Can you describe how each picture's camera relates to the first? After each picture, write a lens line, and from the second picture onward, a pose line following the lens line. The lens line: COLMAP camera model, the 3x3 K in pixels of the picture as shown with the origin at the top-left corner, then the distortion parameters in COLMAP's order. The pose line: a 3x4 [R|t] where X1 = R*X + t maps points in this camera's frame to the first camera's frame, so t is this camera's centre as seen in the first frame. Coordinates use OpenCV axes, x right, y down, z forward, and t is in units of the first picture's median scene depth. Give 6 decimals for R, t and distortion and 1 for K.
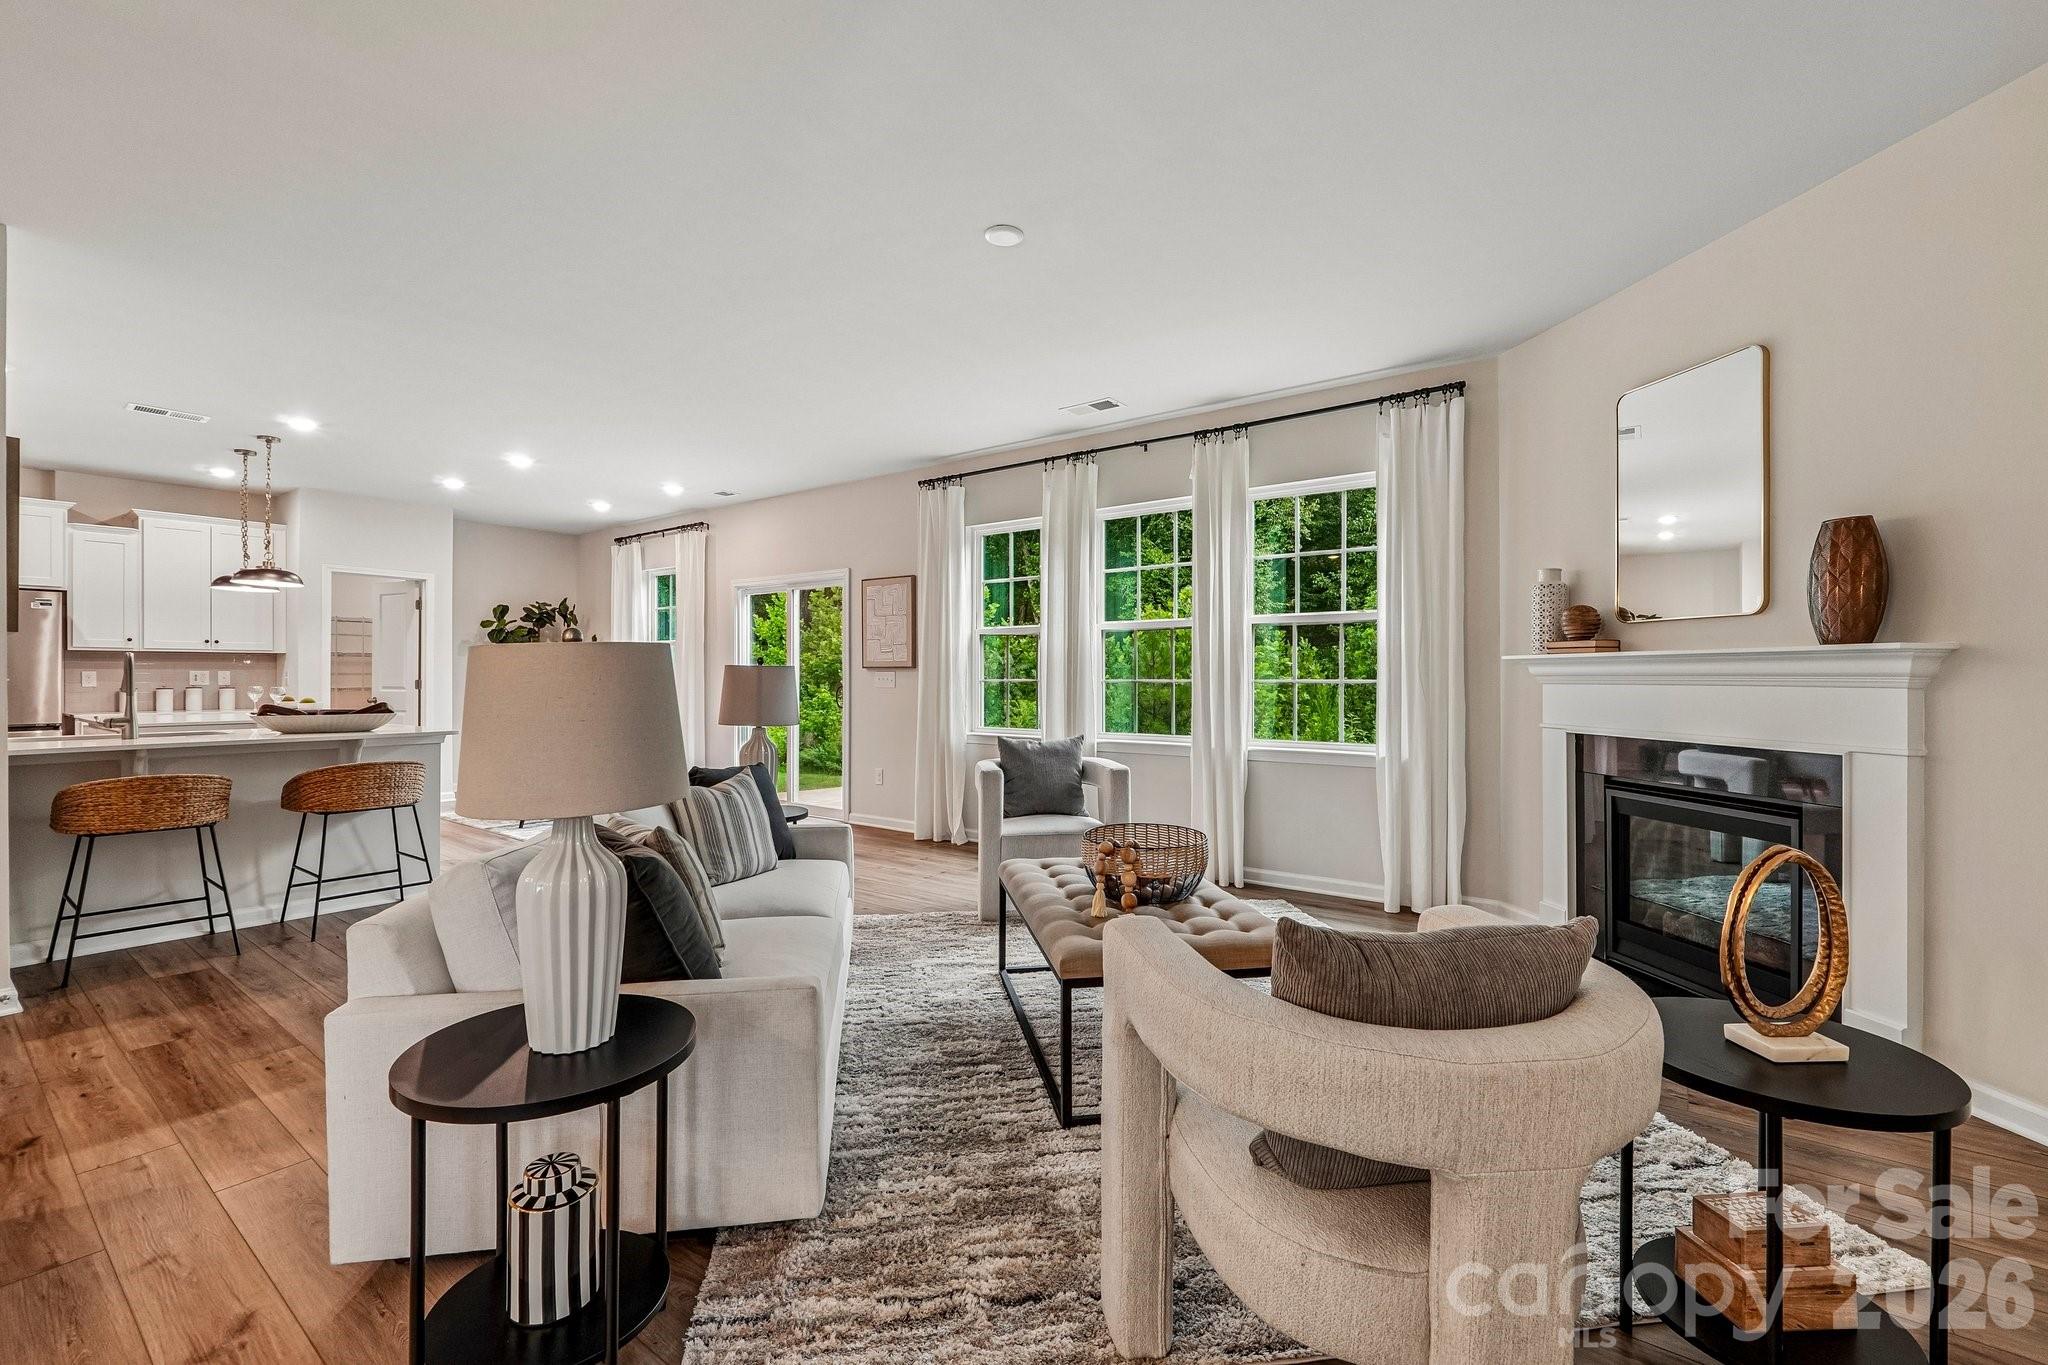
lens RADIAL K [[894.3, 0, 1012.1], [0, 894.3, 677.9], [0, 0, 1]] dist [0.010855, 0.000339]
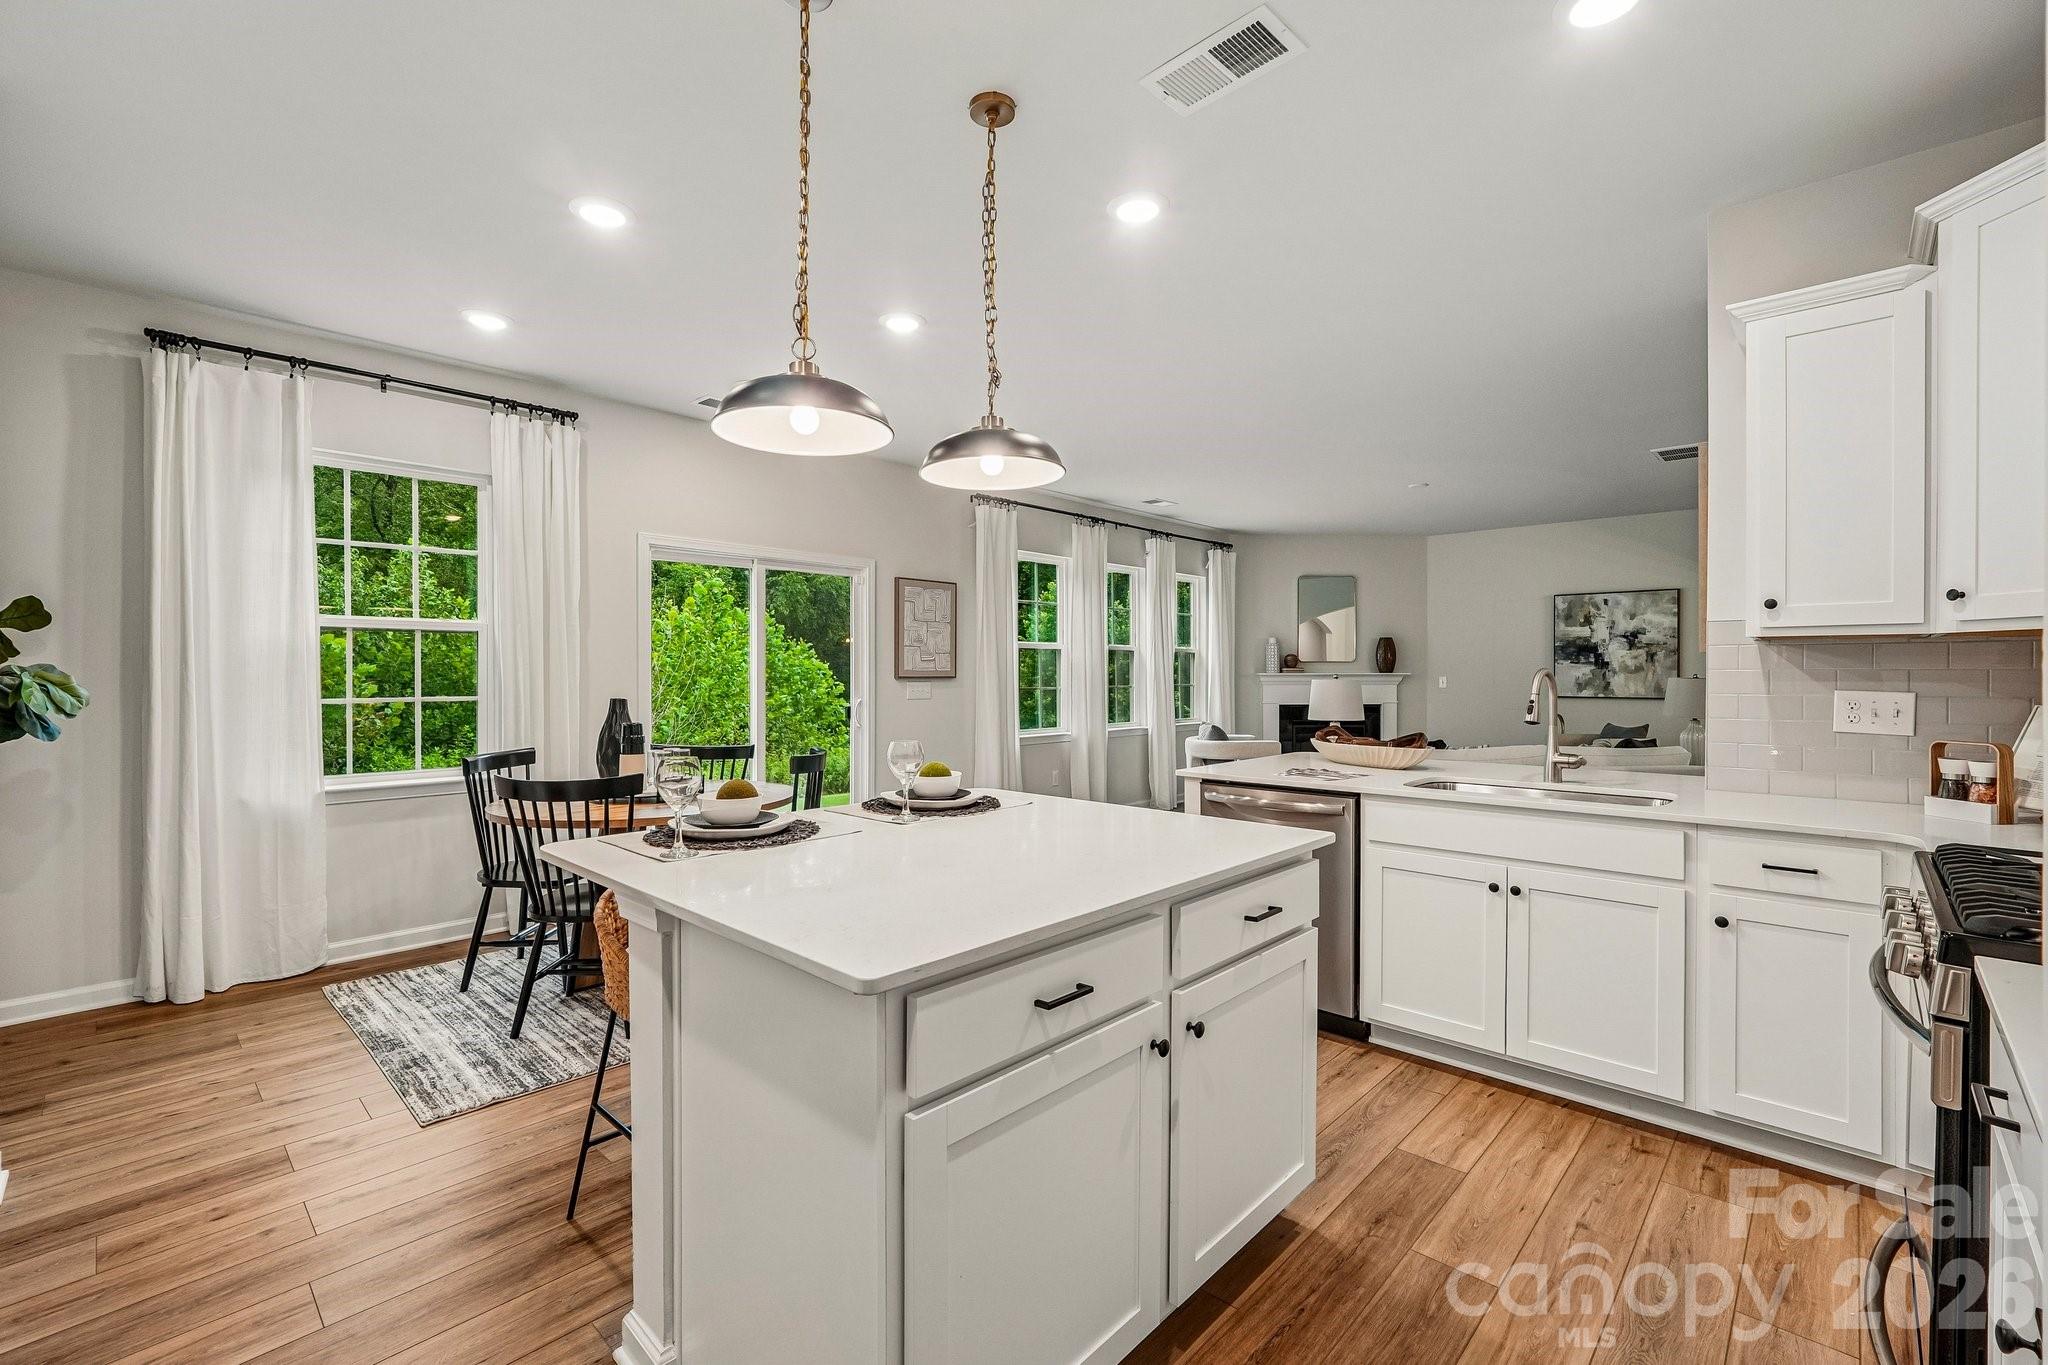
lens RADIAL K [[894.3, 0, 1016.4], [0, 894.3, 678.3], [0, 0, 1]] dist [0.010855, 0.000339]
pose [[0.121061, 0.011515, 0.992578, -1.145656], [0.011629, 0.999848, -0.013018, 0.005238], [-0.992577, 0.013119, 0.120909, 0.860561]]
